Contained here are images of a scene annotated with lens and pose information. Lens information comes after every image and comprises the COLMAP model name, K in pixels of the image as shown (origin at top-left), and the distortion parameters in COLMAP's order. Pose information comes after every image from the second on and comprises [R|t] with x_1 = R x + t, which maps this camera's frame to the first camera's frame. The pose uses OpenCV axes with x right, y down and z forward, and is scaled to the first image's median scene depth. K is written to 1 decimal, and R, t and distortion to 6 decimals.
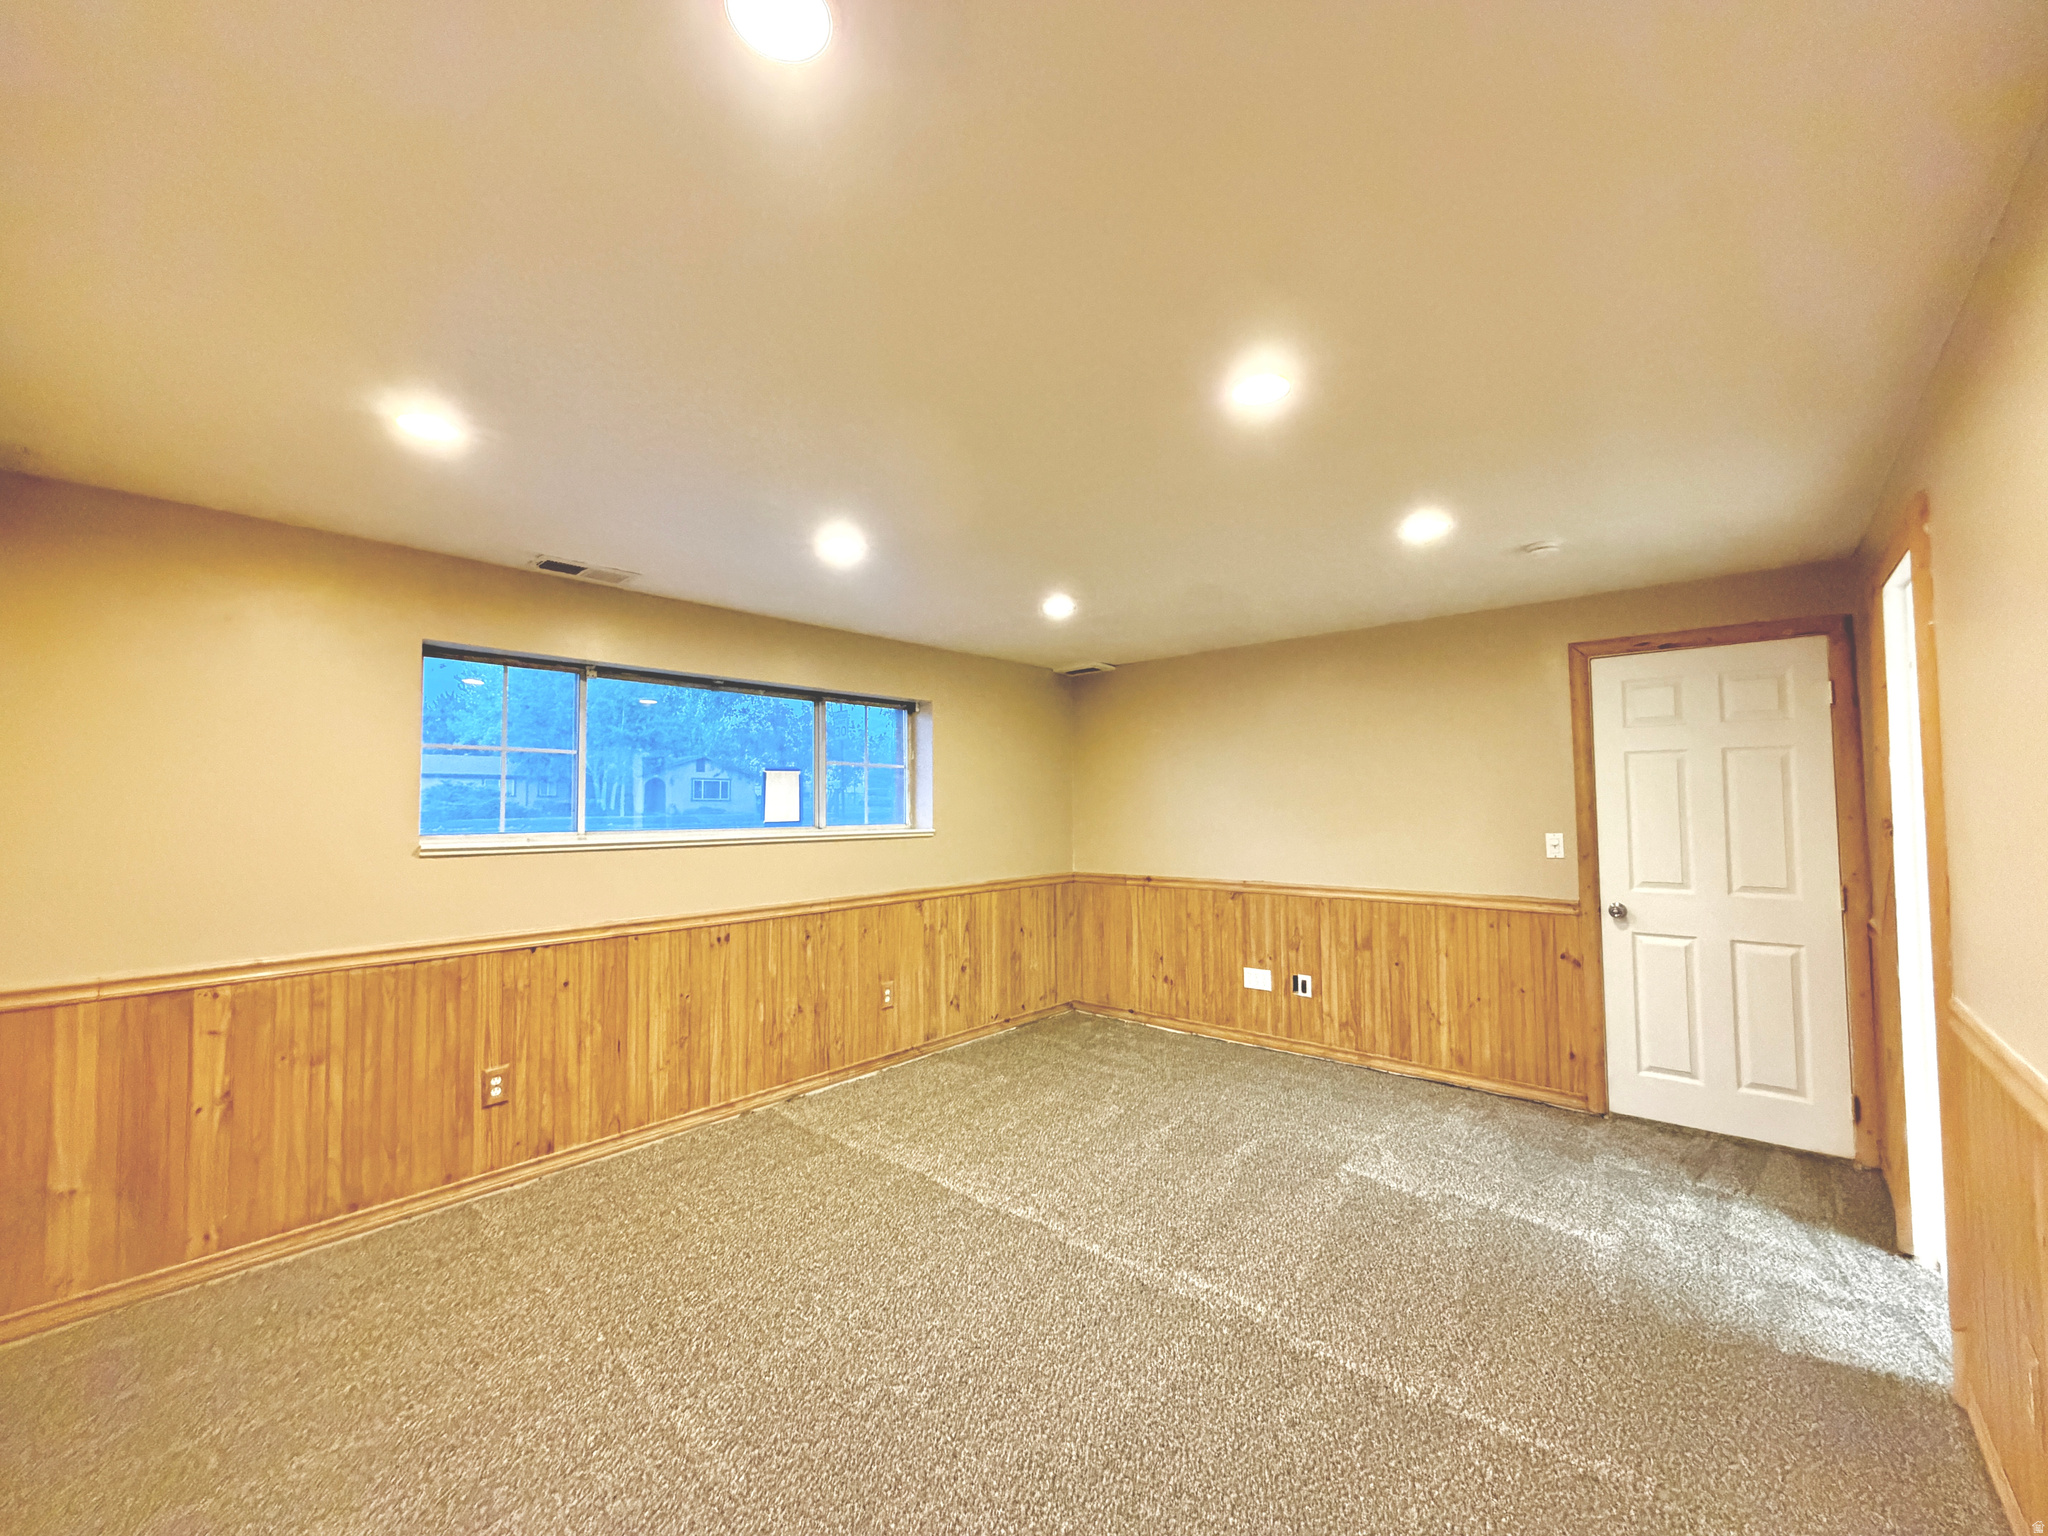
lens RADIAL K [[831.8, 0, 1025.5], [0, 831.8, 771.0], [0, 0, 1]] dist [-0.009458, -0.000012]
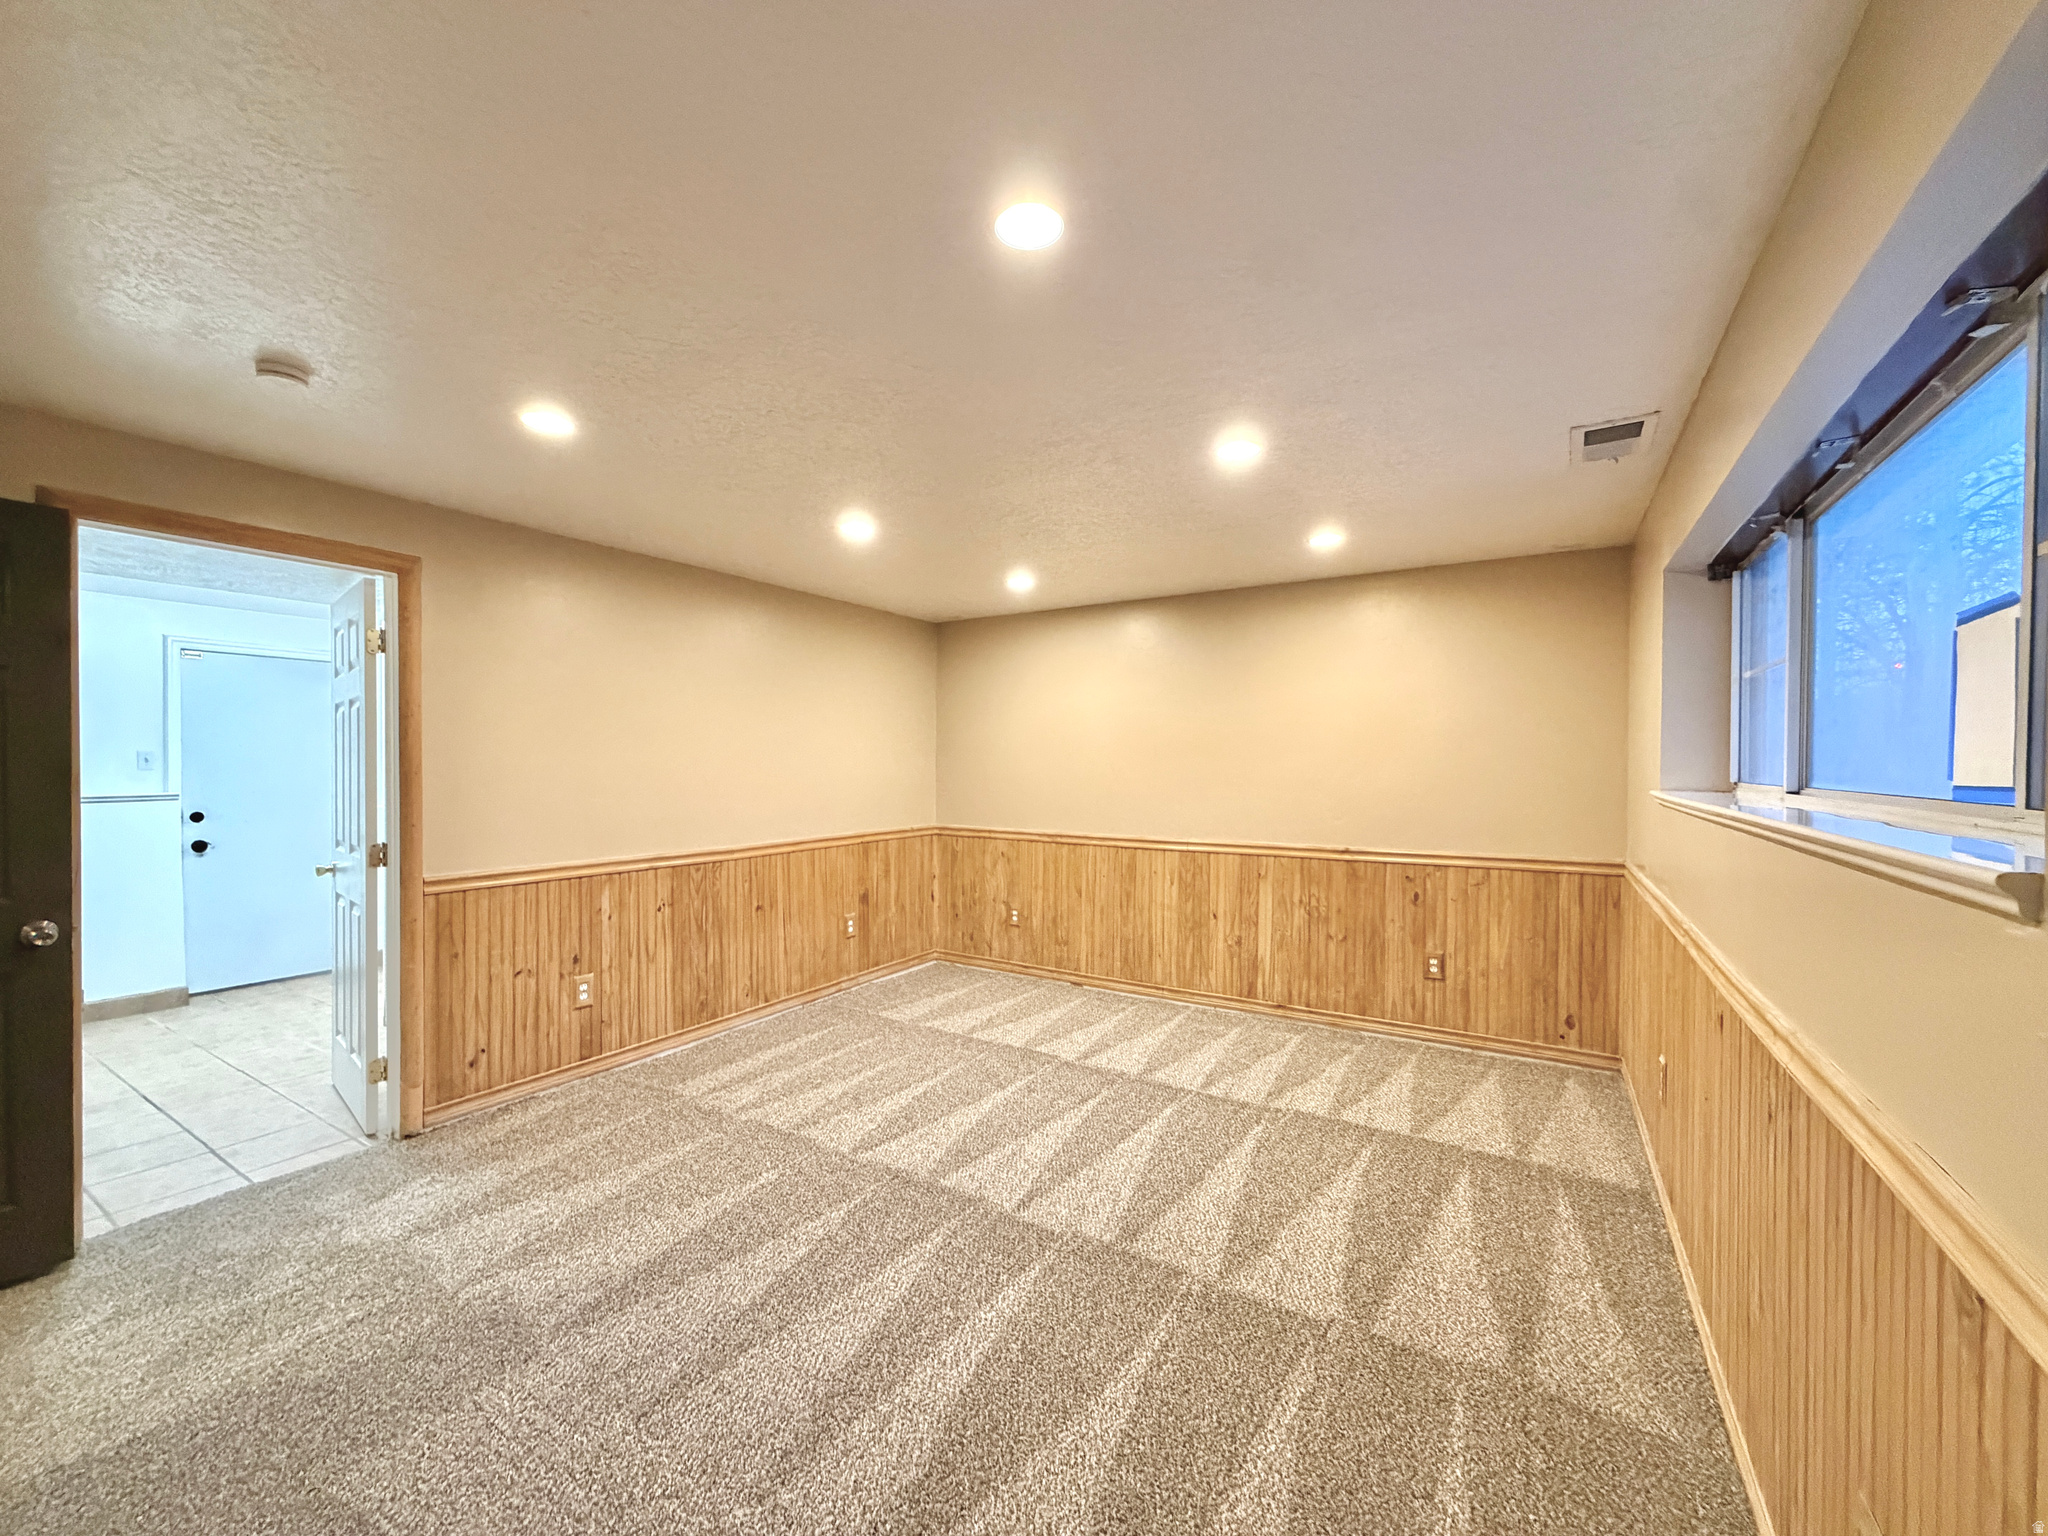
lens RADIAL K [[831.8, 0, 1025.5], [0, 831.8, 771.0], [0, 0, 1]] dist [-0.009458, -0.000012]
pose [[0.987973, 0.010961, 0.154240, -0.185617], [-0.019777, 0.998249, 0.055739, -0.006773], [-0.153359, -0.058119, 0.986460, -0.210564]]
